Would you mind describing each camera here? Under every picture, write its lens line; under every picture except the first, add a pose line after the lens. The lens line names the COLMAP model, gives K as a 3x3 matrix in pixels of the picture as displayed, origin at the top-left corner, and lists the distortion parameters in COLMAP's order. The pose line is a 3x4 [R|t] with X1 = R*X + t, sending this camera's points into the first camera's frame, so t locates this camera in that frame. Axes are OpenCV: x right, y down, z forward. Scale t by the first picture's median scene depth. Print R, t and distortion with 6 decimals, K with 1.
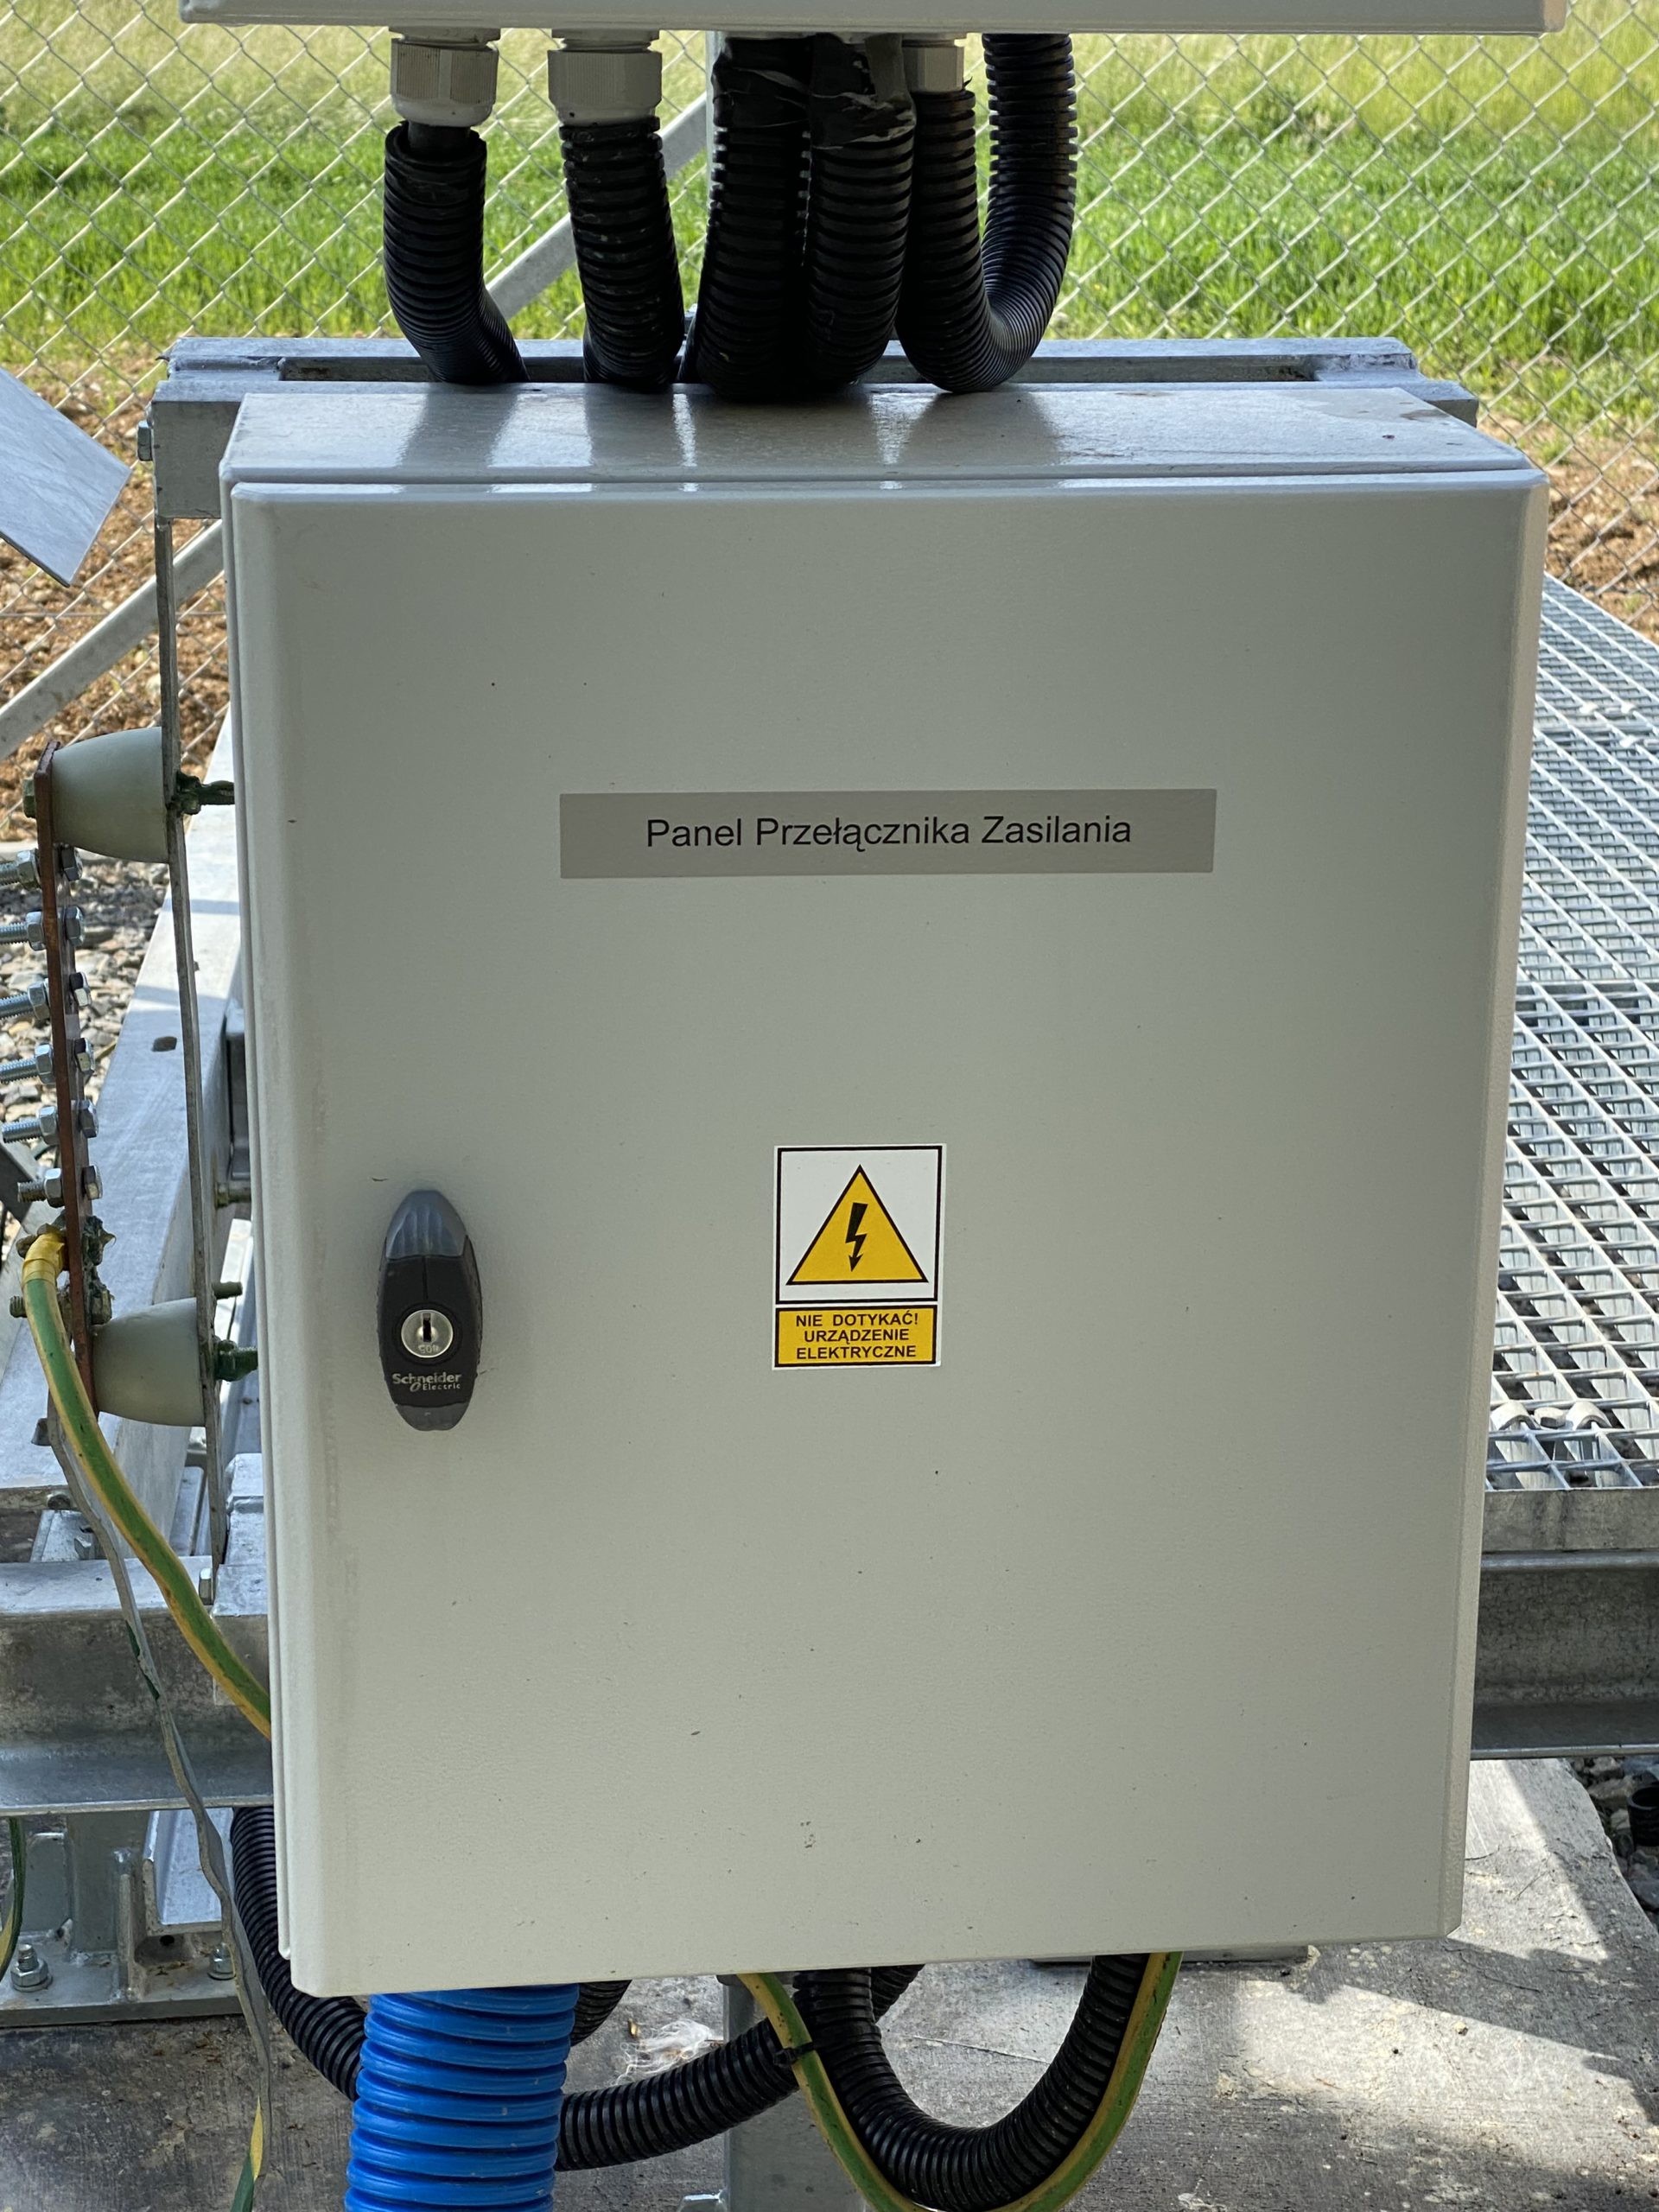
lens RADIAL K [[3462.1, 0, 829.5], [0, 3462.1, 1106.0], [0, 0, 1]] dist [0.093851, -0.286007]
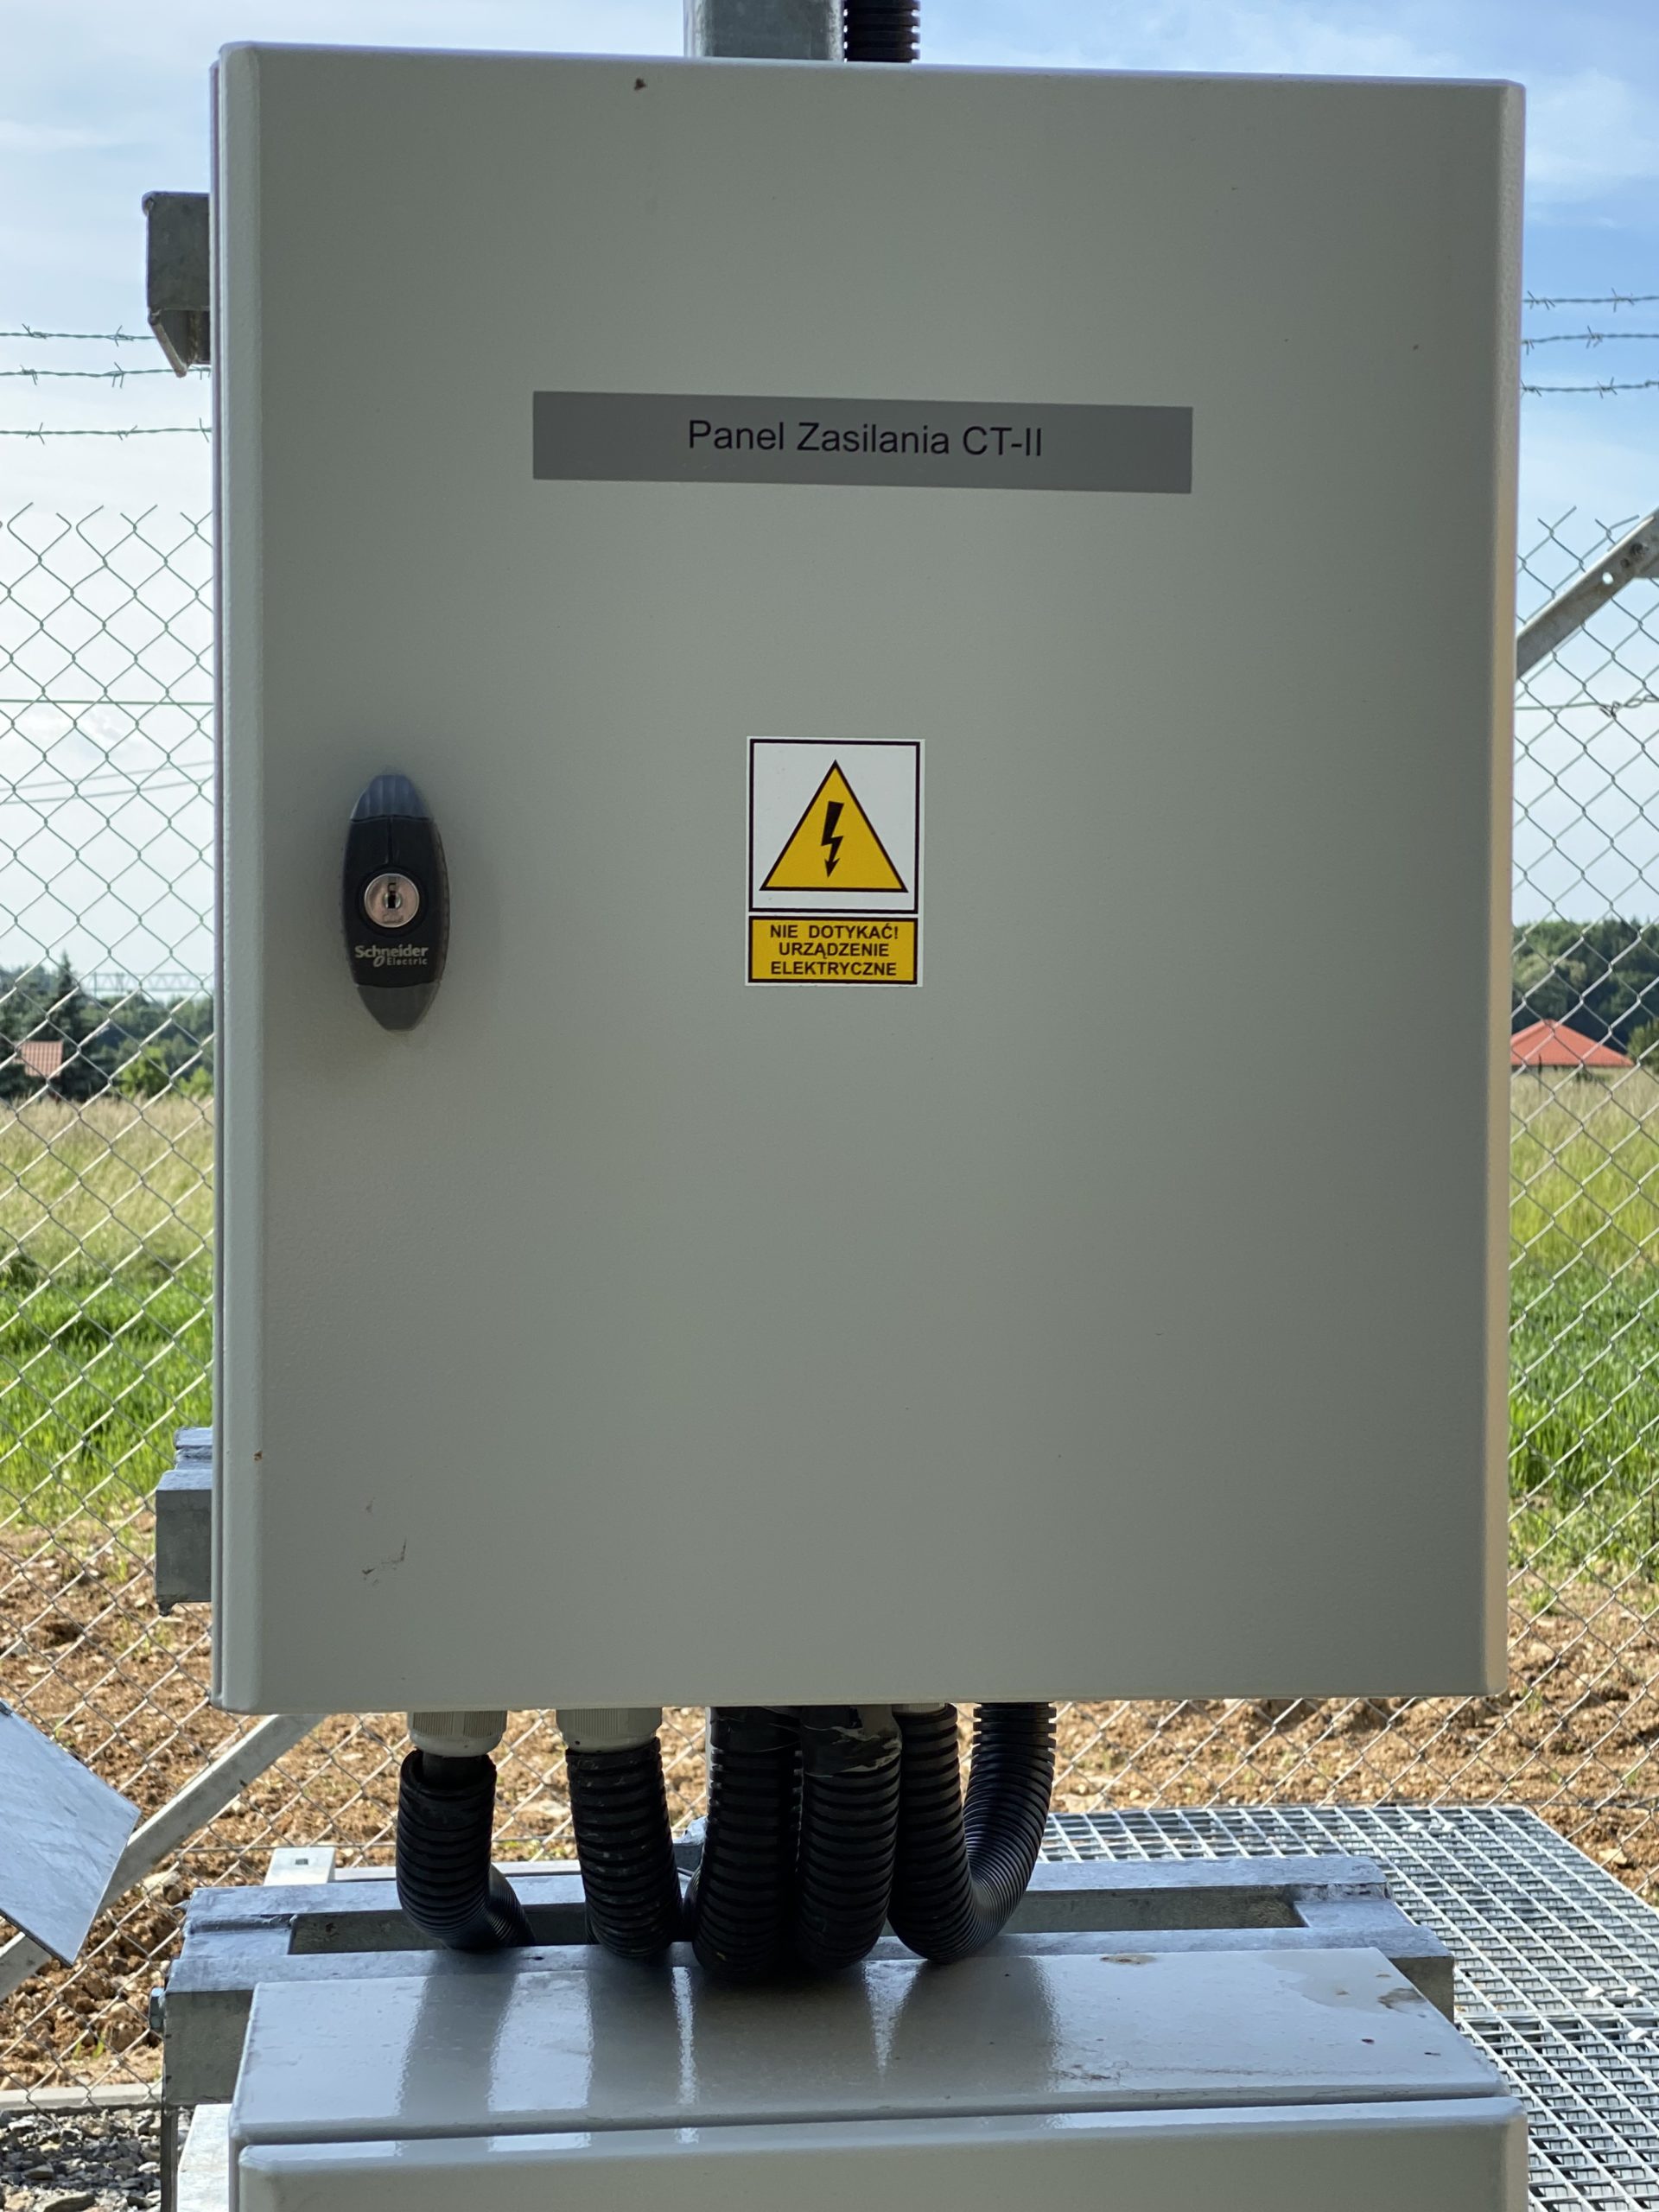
lens RADIAL K [[3462.1, 0, 829.5], [0, 3462.1, 1106.0], [0, 0, 1]] dist [0.093851, -0.286007]
pose [[0.999927, -0.012022, 0.001528, 0.003029], [0.011926, 0.953742, -0.300389, -0.127672], [0.002154, 0.300385, 0.953816, -0.056424]]
